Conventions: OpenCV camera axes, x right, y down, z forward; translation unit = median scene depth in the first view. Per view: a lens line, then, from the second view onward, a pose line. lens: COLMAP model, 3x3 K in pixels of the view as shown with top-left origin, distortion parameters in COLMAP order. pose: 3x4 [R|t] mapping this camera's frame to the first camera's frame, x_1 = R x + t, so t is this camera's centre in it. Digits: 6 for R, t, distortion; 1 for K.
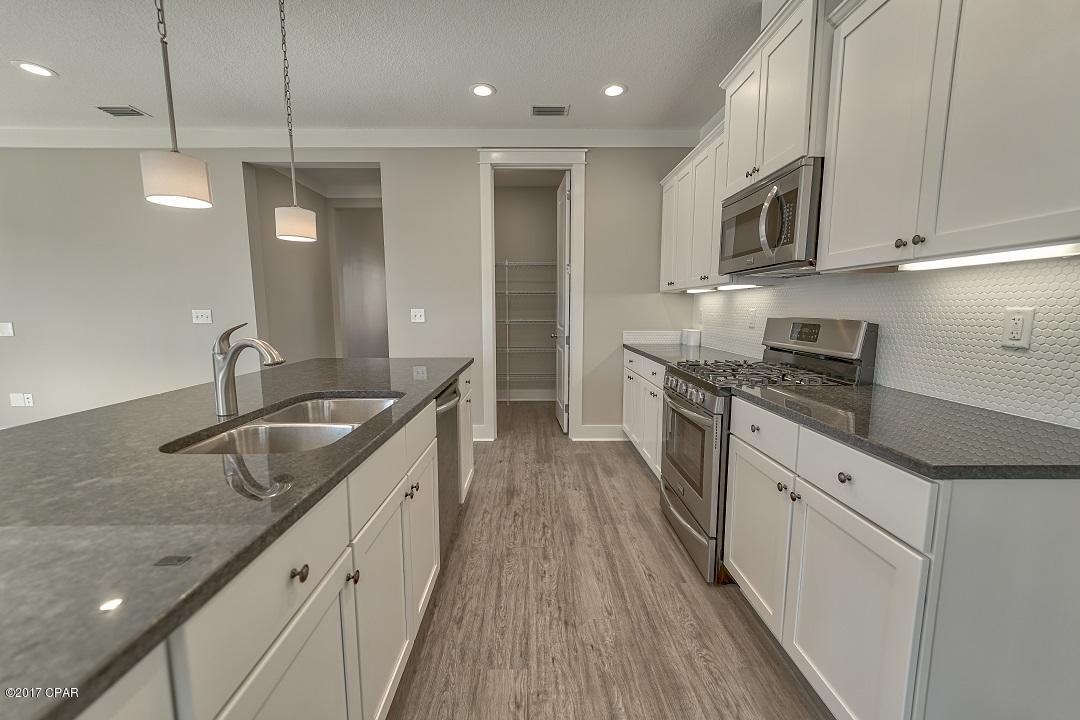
lens RADIAL K [[432.2, 0, 536.8], [0, 432.2, 359.8], [0, 0, 1]] dist [-0.002898, 0.002445]
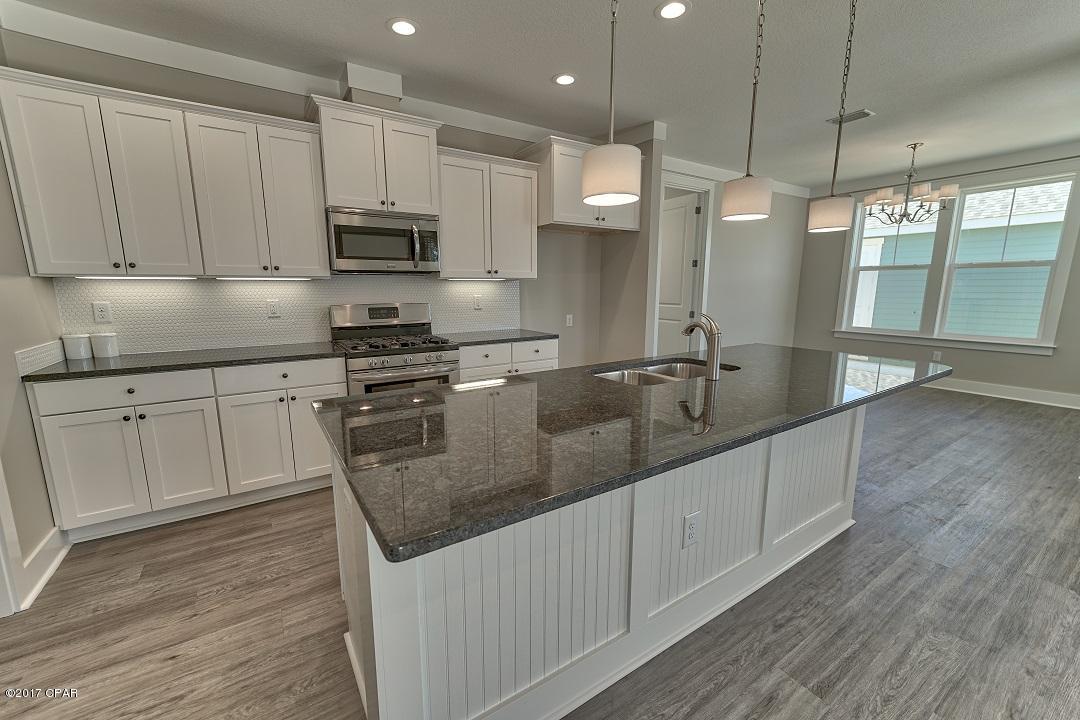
lens RADIAL K [[432.2, 0, 534.2], [0, 432.2, 361.3], [0, 0, 1]] dist [-0.002898, 0.002445]
pose [[-0.538582, -0.142914, 0.830364, -0.840995], [0.102462, 0.967087, 0.232903, -0.172884], [-0.836320, 0.210518, -0.506213, 1.170238]]
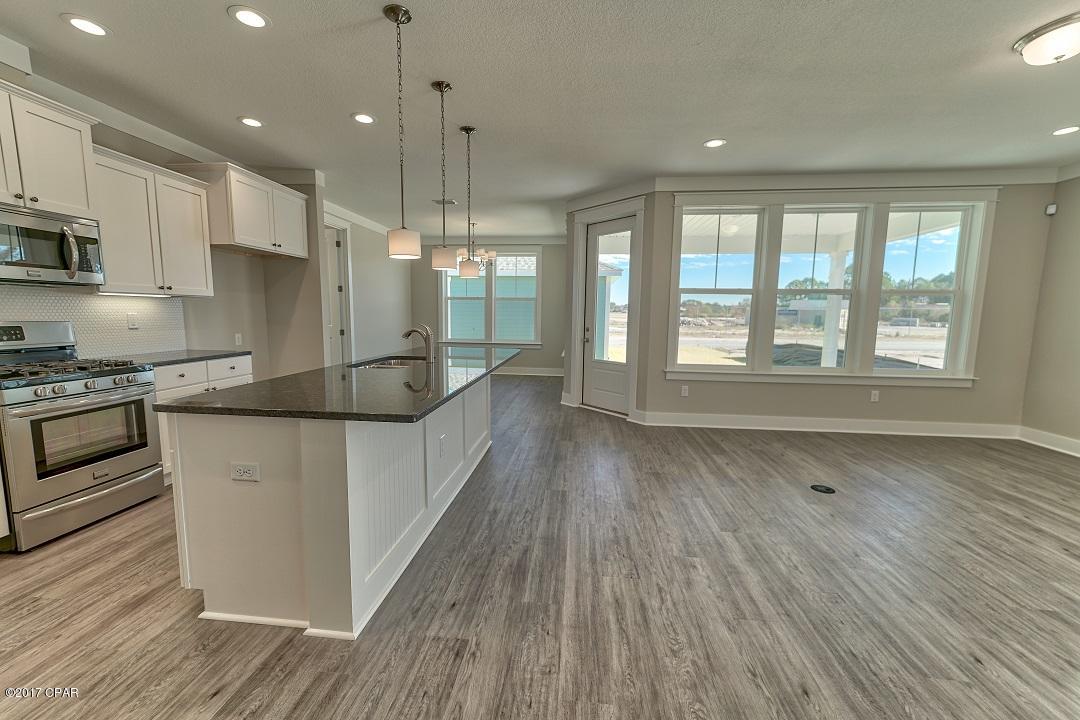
lens RADIAL K [[432.2, 0, 531.9], [0, 432.2, 358.4], [0, 0, 1]] dist [-0.002898, 0.002445]
pose [[-0.993050, -0.023558, 0.115315, -0.818136], [0.002624, 0.975087, 0.221807, -0.219975], [-0.117668, 0.220568, -0.968248, 1.697315]]
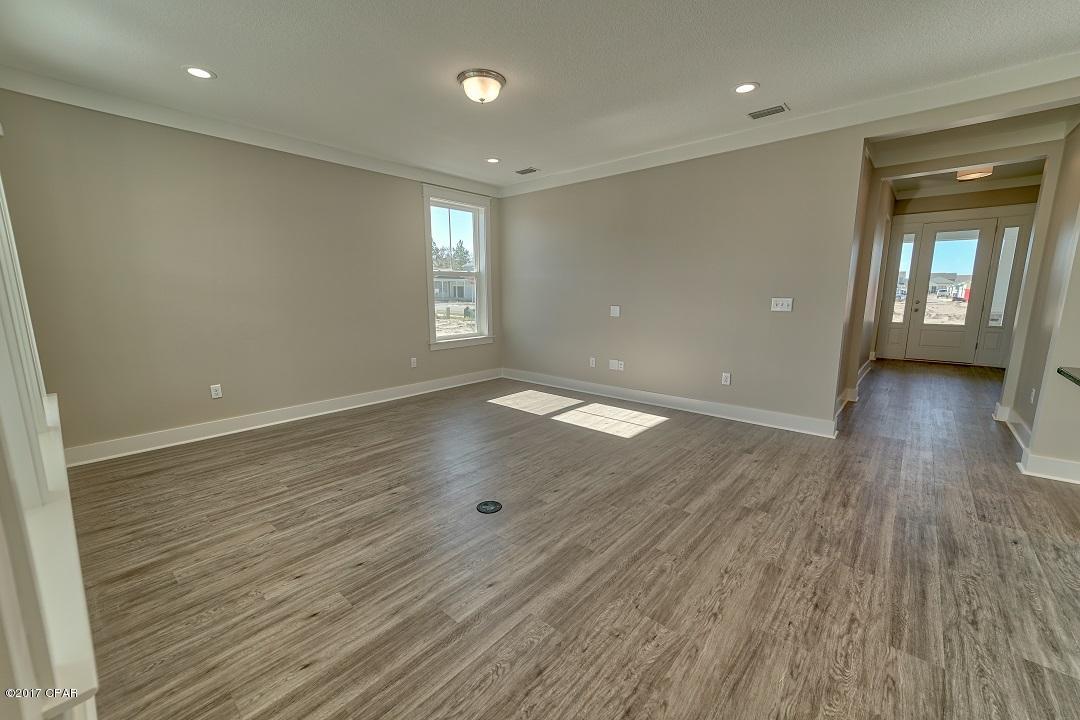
lens RADIAL K [[432.2, 0, 533.2], [0, 432.2, 364.1], [0, 0, 1]] dist [-0.002898, 0.002445]
pose [[0.745192, 0.112464, -0.657298, -0.802817], [-0.076572, 0.993587, 0.083192, -0.001916], [0.662439, -0.011664, 0.749025, -0.237781]]
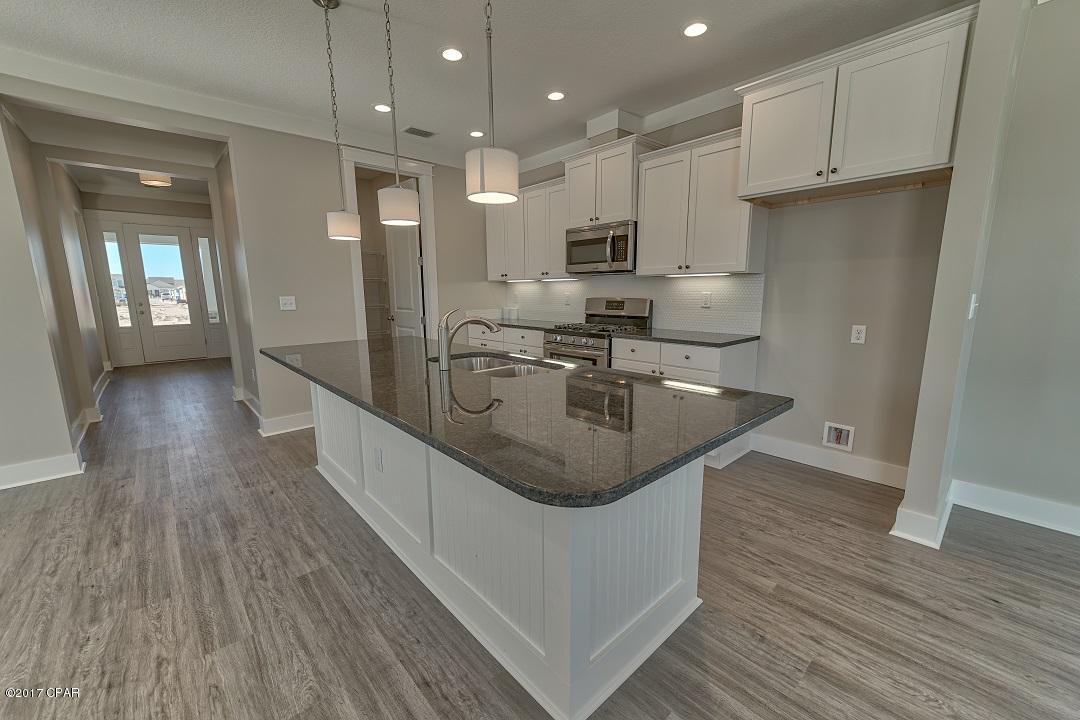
lens RADIAL K [[432.2, 0, 536.6], [0, 432.2, 360.9], [0, 0, 1]] dist [-0.002898, 0.002445]
pose [[0.748711, -0.115334, 0.652787, -0.781344], [0.086693, 0.993327, 0.076068, 0.004375], [-0.657204, -0.000361, 0.753713, -0.185256]]
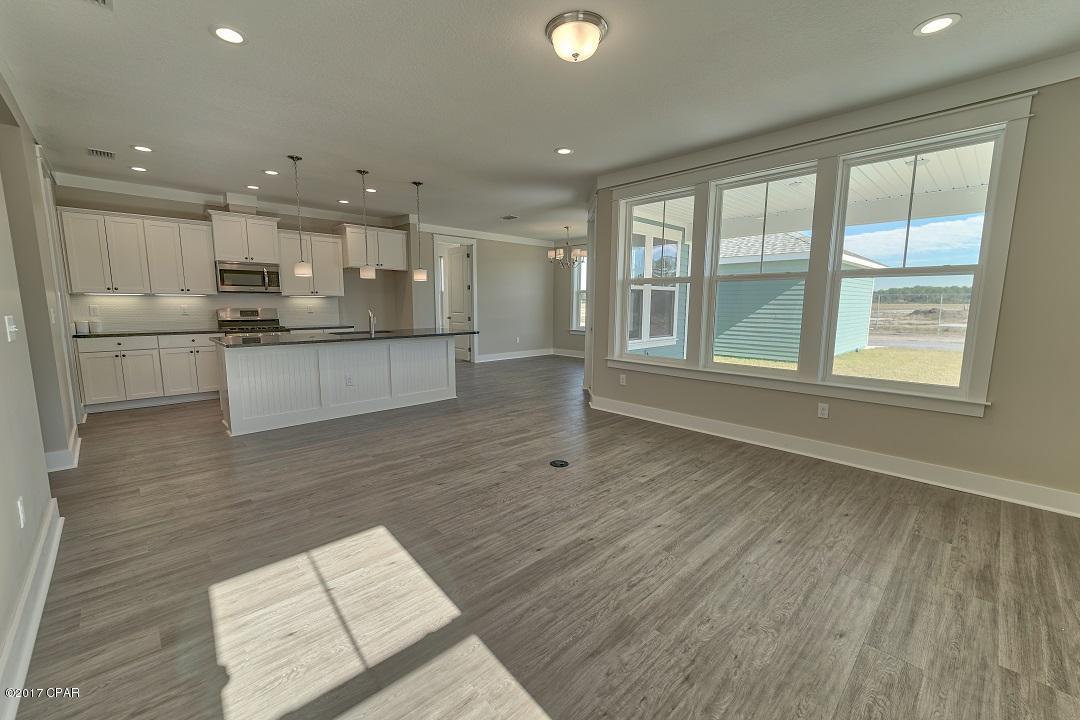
lens RADIAL K [[432.2, 0, 529.5], [0, 432.2, 361.2], [0, 0, 1]] dist [-0.002898, 0.002445]
pose [[-0.681300, -0.101729, 0.724901, -2.424645], [0.080886, 0.973769, 0.212675, -0.186748], [-0.727522, 0.203530, -0.655200, 1.369736]]
